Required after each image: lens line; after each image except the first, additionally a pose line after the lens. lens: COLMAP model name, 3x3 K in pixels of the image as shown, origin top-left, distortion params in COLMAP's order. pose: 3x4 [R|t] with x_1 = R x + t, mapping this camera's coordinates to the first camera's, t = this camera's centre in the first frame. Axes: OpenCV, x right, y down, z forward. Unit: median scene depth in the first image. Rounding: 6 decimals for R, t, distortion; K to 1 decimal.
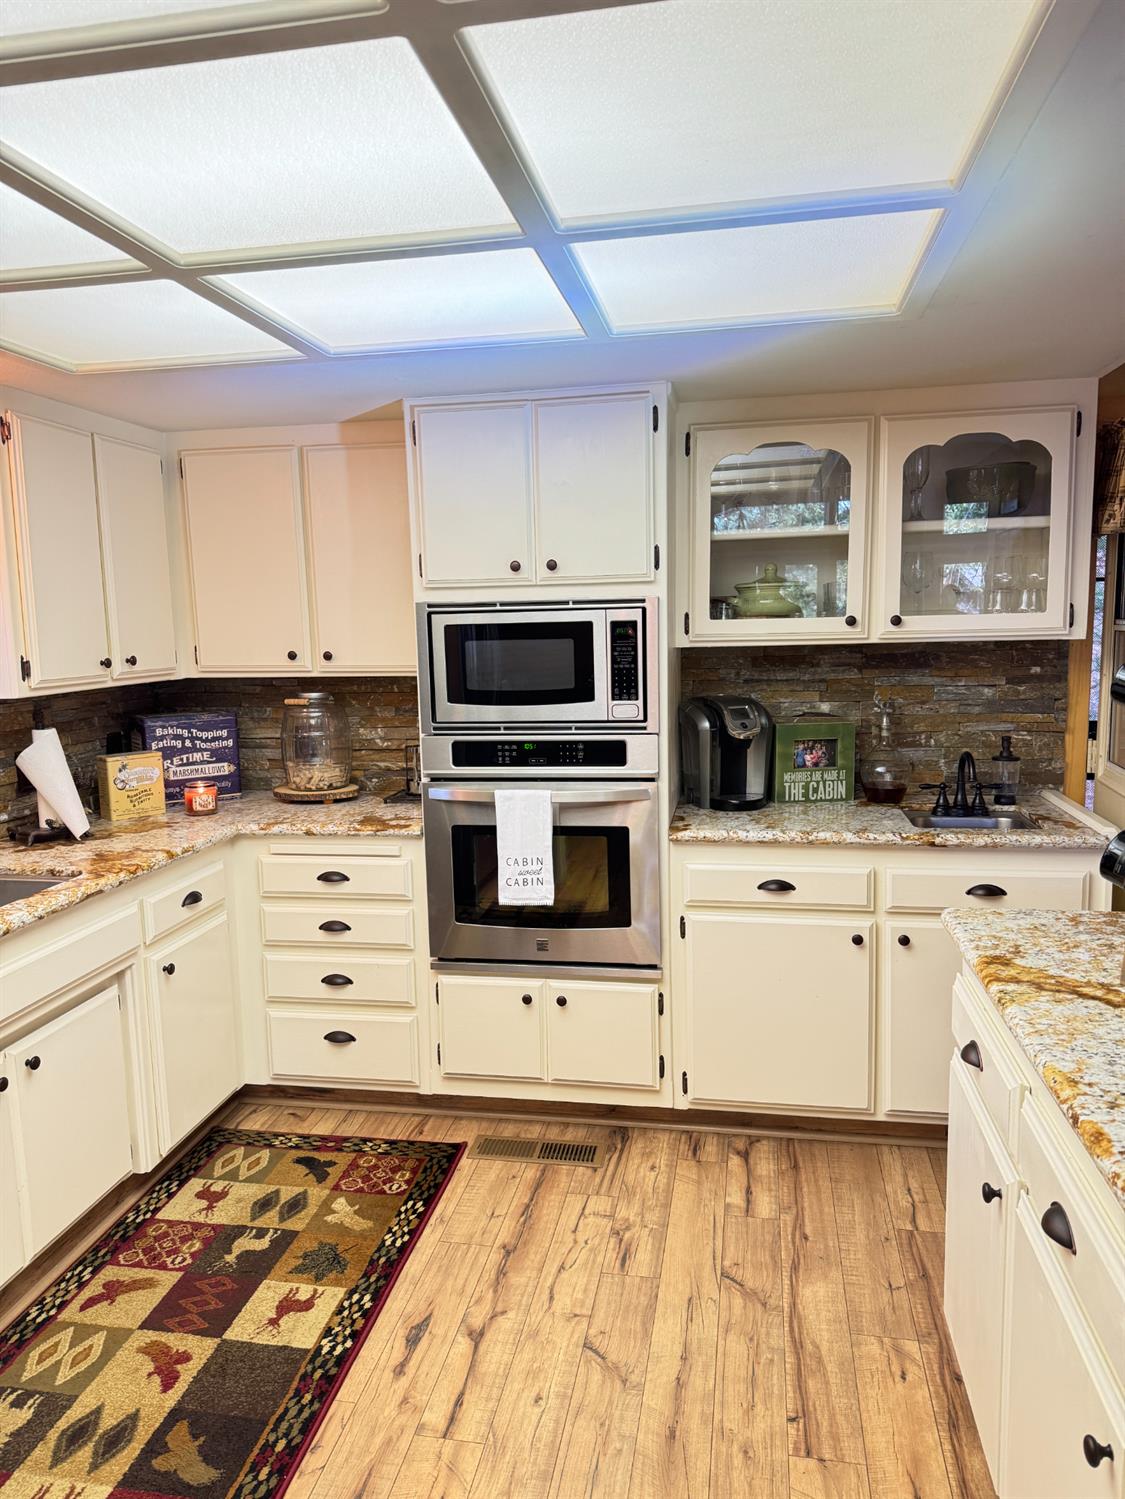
lens RADIAL K [[1066.8, 0, 549.0], [0, 1066.8, 753.0], [0, 0, 1]] dist [0.042986, -0.031648]
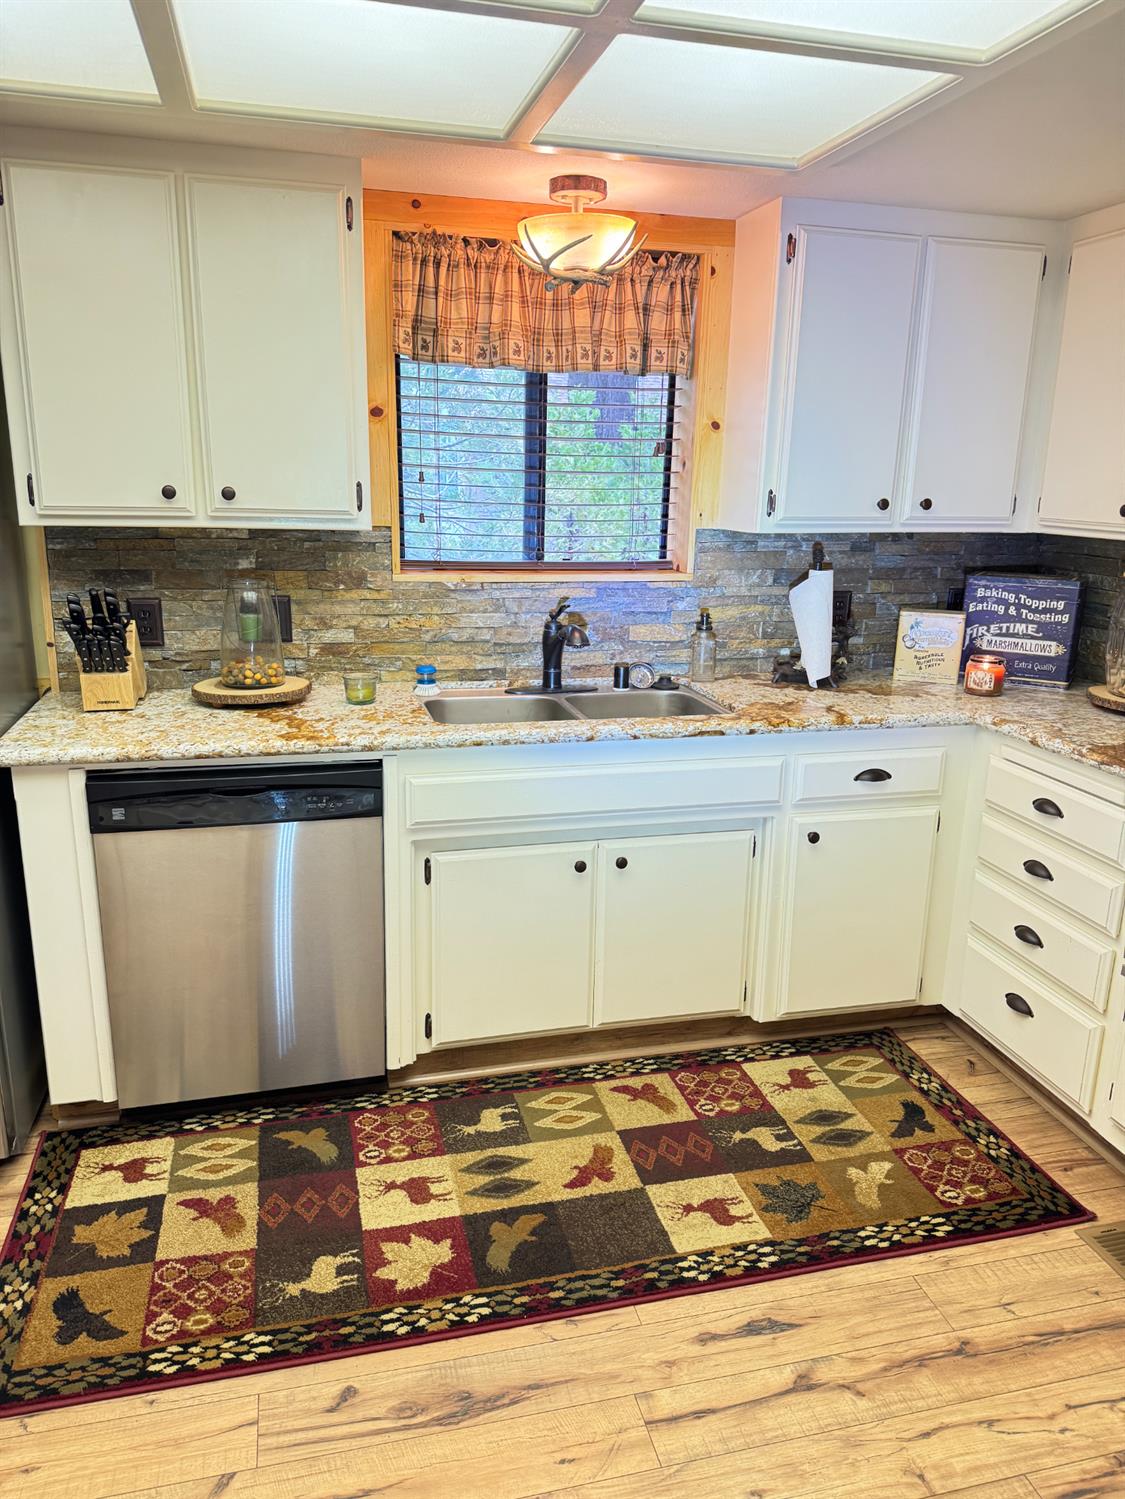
lens RADIAL K [[1066.8, 0, 555.2], [0, 1066.8, 746.3], [0, 0, 1]] dist [0.042986, -0.031648]
pose [[0.429785, 0.262600, -0.863901, 0.349351], [-0.149412, 0.964268, 0.218777, -0.048714], [0.890483, 0.035050, 0.453664, 0.385541]]
